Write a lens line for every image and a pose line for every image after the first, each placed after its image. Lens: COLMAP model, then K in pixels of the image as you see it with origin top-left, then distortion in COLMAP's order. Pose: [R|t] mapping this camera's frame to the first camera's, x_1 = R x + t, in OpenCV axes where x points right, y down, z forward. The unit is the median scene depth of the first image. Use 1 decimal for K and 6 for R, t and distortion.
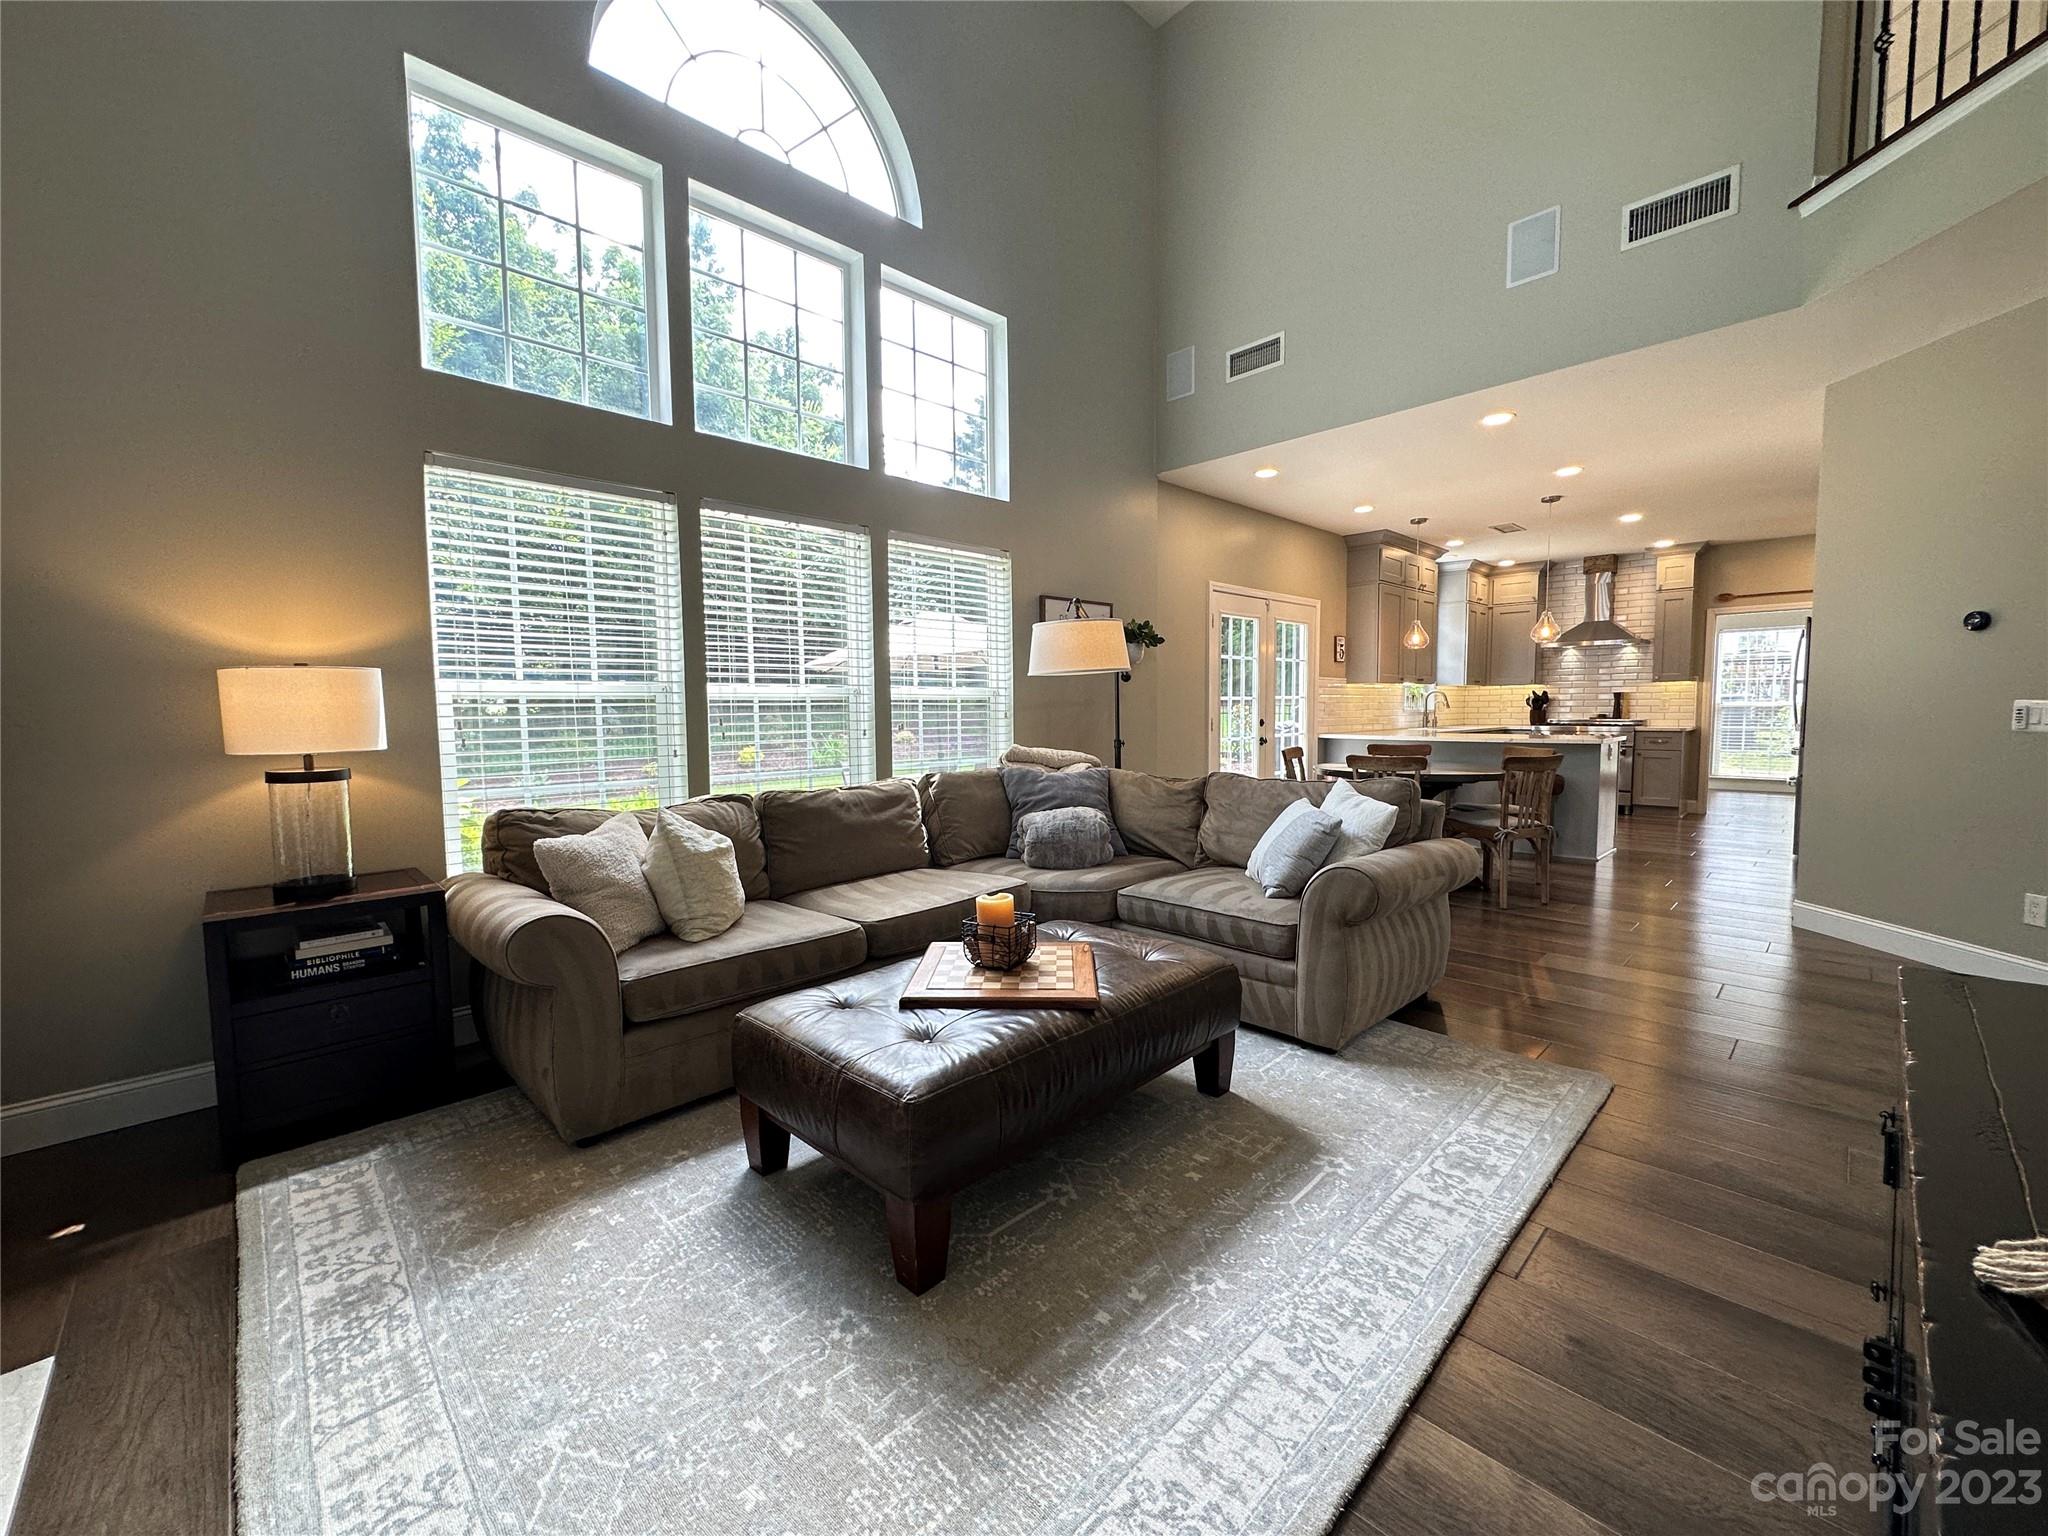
lens RADIAL K [[817.9, 0, 1022.1], [0, 817.9, 768.5], [0, 0, 1]] dist [-0.003913, -0.000202]
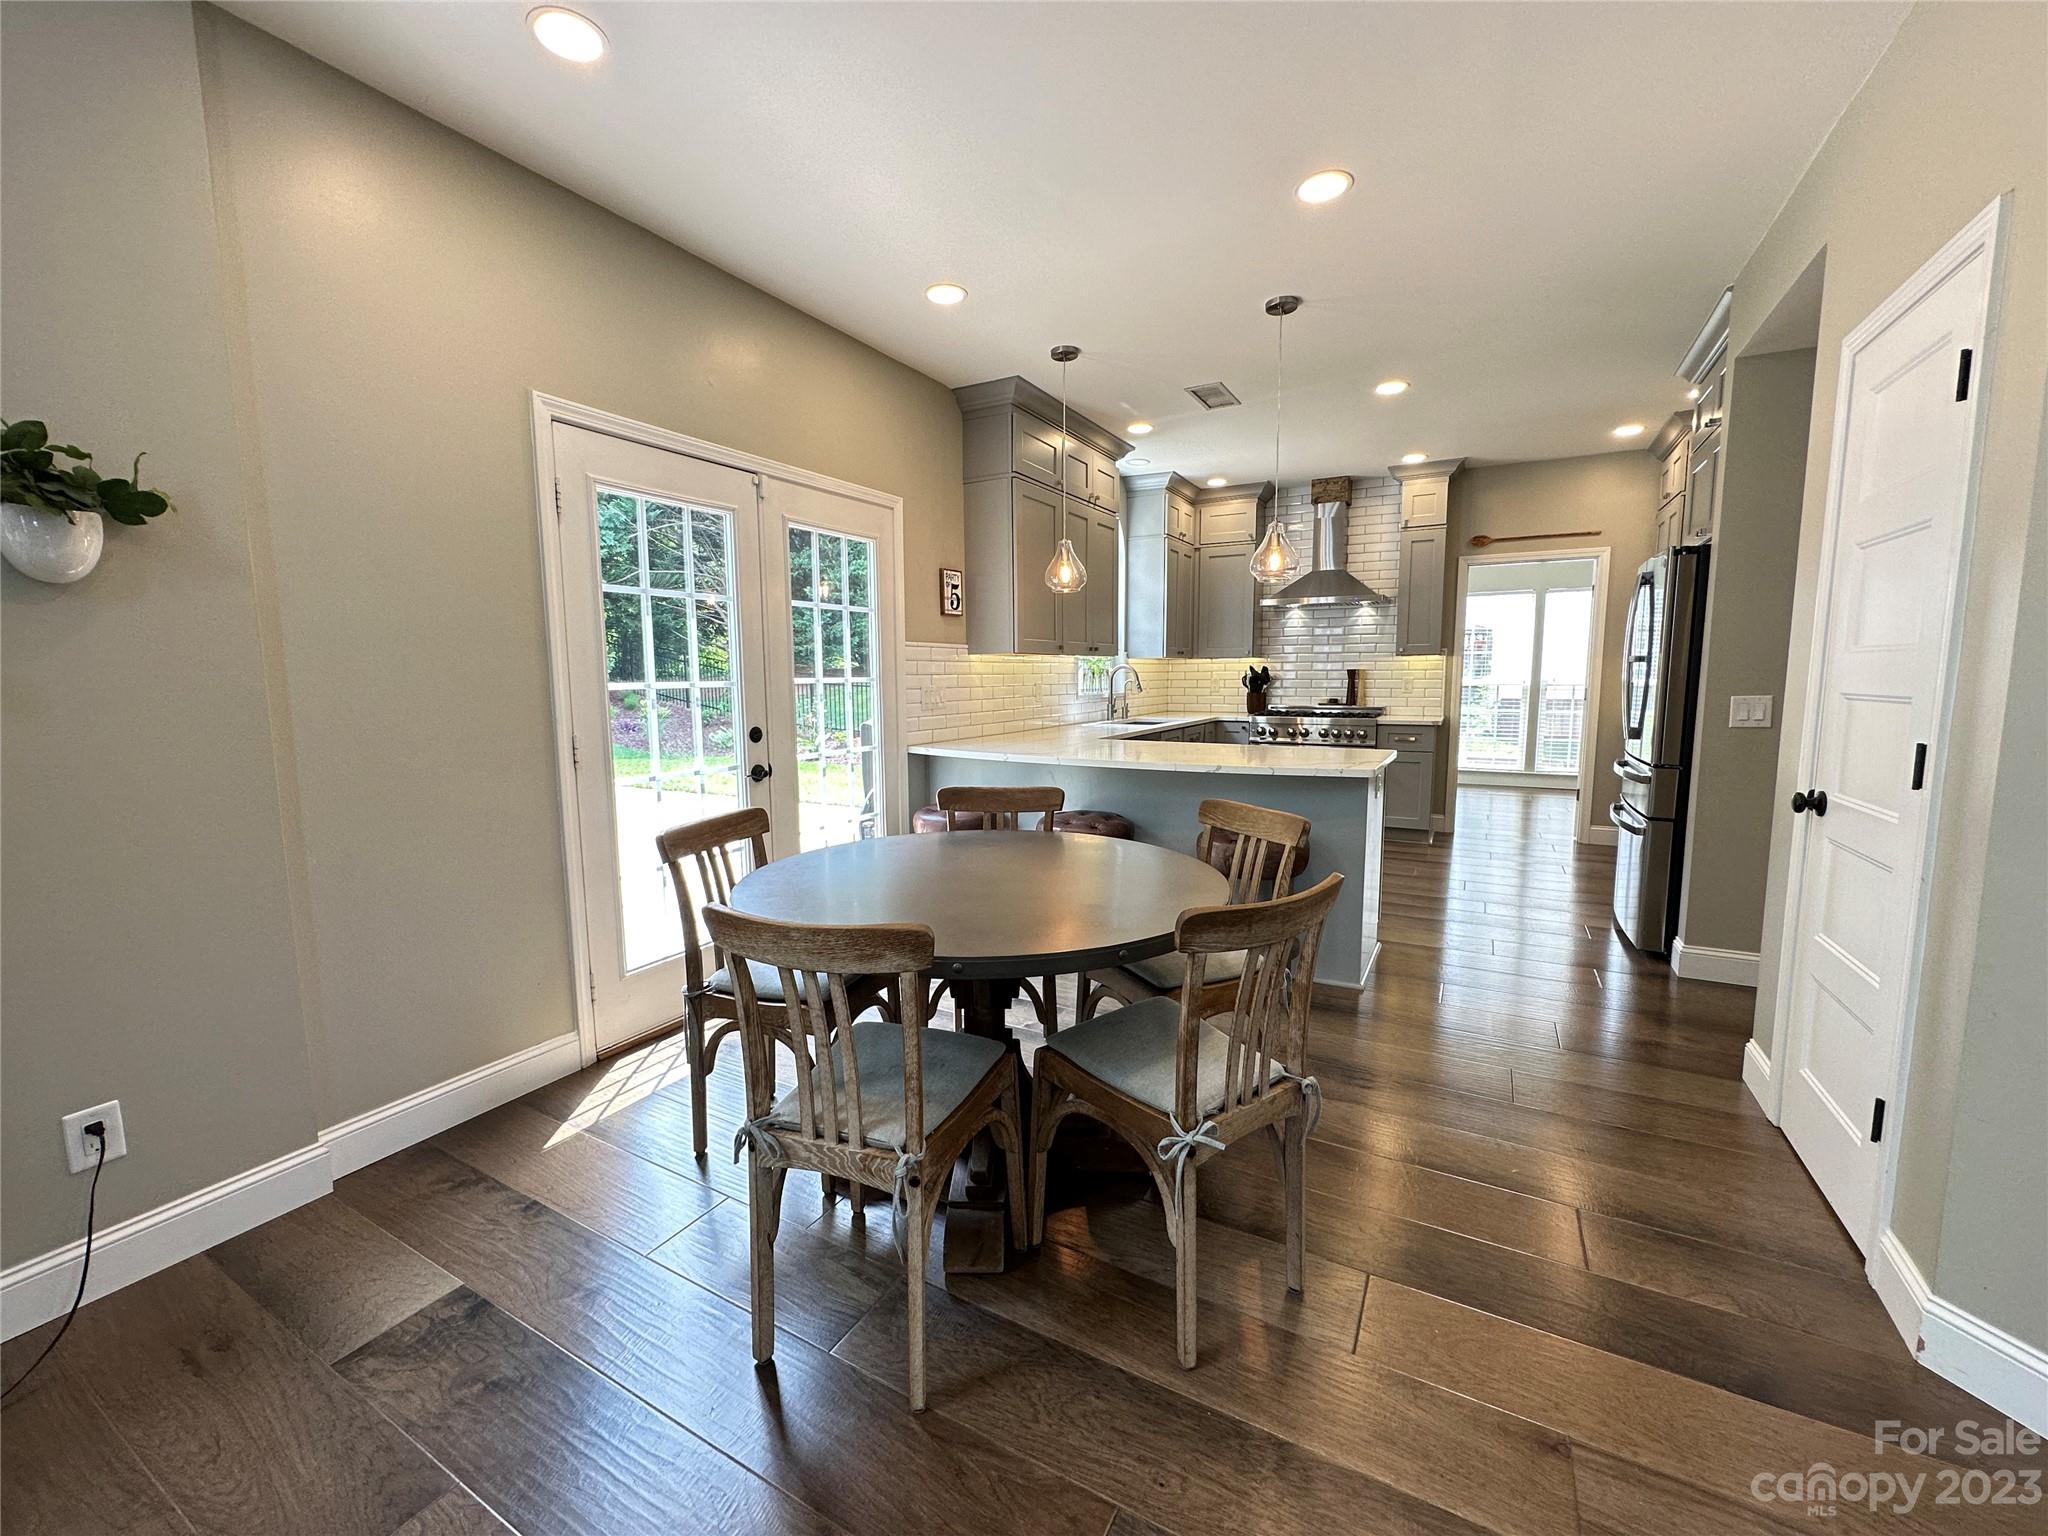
lens RADIAL K [[817.9, 0, 1032.4], [0, 817.9, 765.6], [0, 0, 1]] dist [-0.003913, -0.000202]
pose [[0.954382, -0.028959, 0.297180, 0.249786], [0.017263, 0.998972, 0.041909, -0.045608], [-0.298088, -0.034867, 0.953901, 0.405878]]
